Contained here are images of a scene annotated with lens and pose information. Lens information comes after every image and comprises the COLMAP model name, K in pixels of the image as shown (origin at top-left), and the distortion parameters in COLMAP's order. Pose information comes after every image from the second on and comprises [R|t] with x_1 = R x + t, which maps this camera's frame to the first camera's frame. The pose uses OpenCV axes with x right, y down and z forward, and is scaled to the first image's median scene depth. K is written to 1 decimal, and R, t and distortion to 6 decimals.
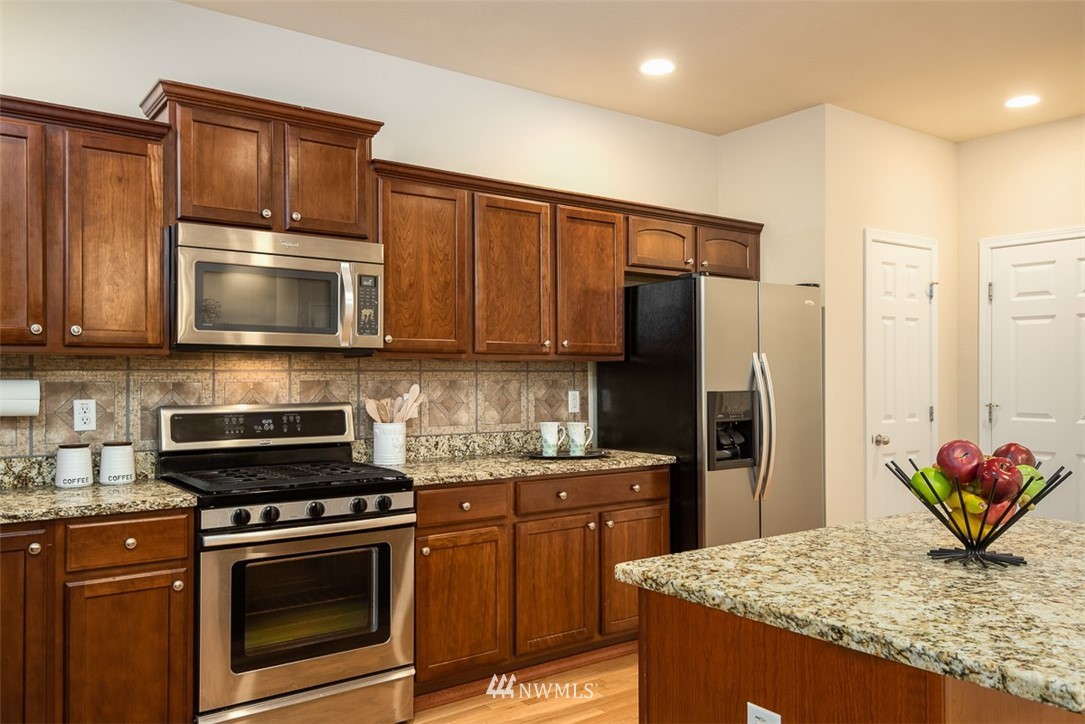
lens RADIAL K [[826.0, 0, 545.3], [0, 826.0, 373.2], [0, 0, 1]] dist [0.038030, -0.026309]
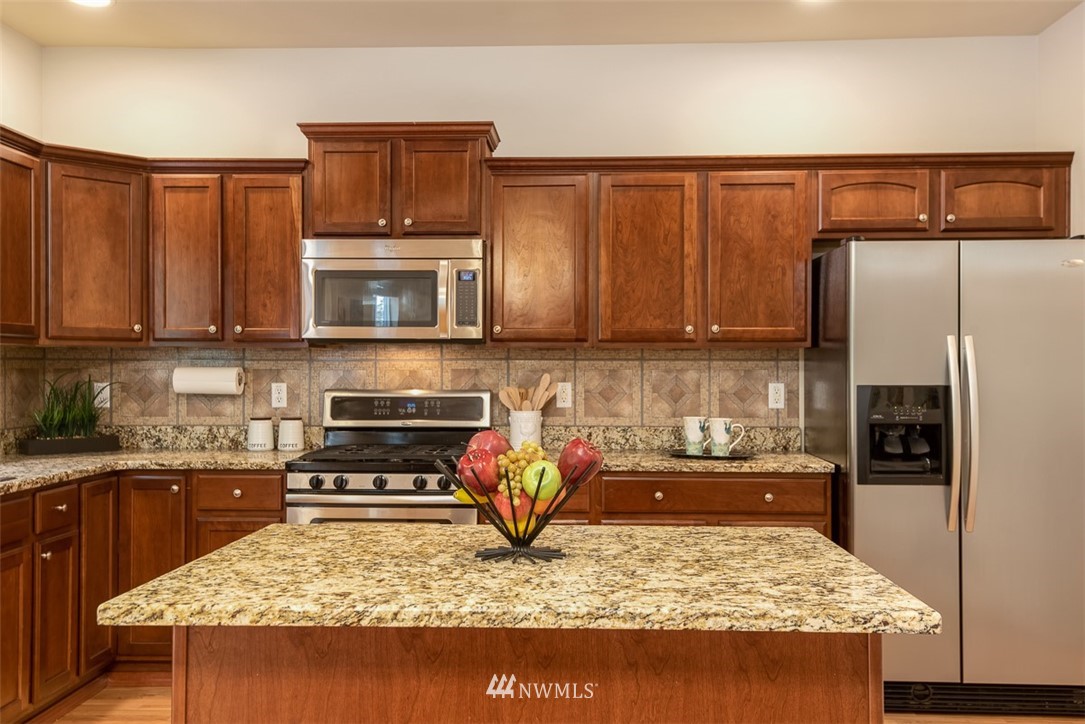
lens RADIAL K [[999.4, 0, 546.4], [0, 999.4, 364.1], [0, 0, 1]] dist [0.051683, 0.000000]
pose [[0.781133, 0.002349, -0.624360, 0.674232], [-0.000251, 0.999994, 0.003449, -0.002036], [0.624364, -0.002537, 0.781129, 0.061242]]
